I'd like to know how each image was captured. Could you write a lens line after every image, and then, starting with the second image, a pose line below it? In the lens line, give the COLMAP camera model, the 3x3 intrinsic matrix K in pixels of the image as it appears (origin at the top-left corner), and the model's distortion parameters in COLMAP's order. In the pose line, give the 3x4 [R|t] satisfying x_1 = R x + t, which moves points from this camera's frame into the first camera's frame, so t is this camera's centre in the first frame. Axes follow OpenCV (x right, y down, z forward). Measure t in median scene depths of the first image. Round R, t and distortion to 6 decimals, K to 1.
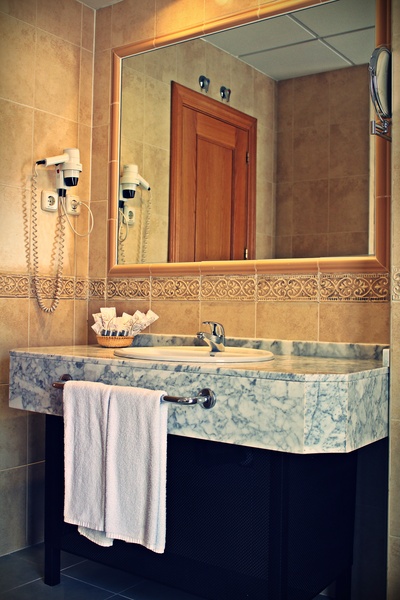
lens RADIAL K [[649.3, 0, 200.0], [0, 649.3, 300.0], [0, 0, 1]] dist [-0.099027, 0.027565]
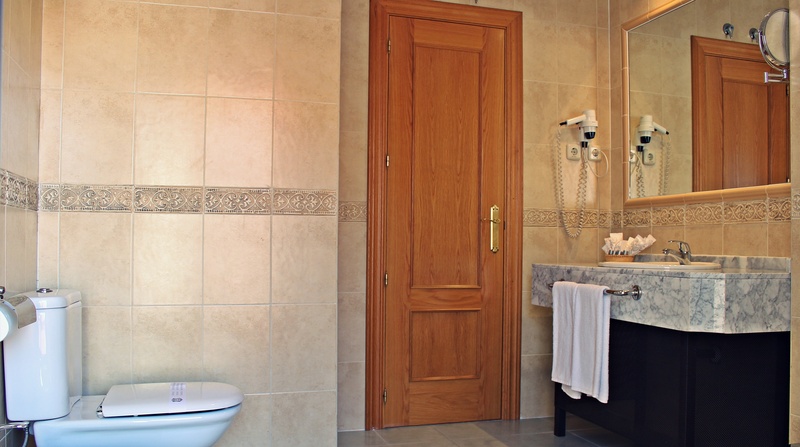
lens RADIAL K [[644.1, 0, 400.0], [0, 644.1, 223.5], [0, 0, 1]] dist [-0.130388, 0.003082]
pose [[0.795268, -0.023905, -0.605787, 0.278139], [0.007171, 0.999523, -0.030027, 0.027749], [0.606216, 0.019535, 0.795060, -0.241365]]
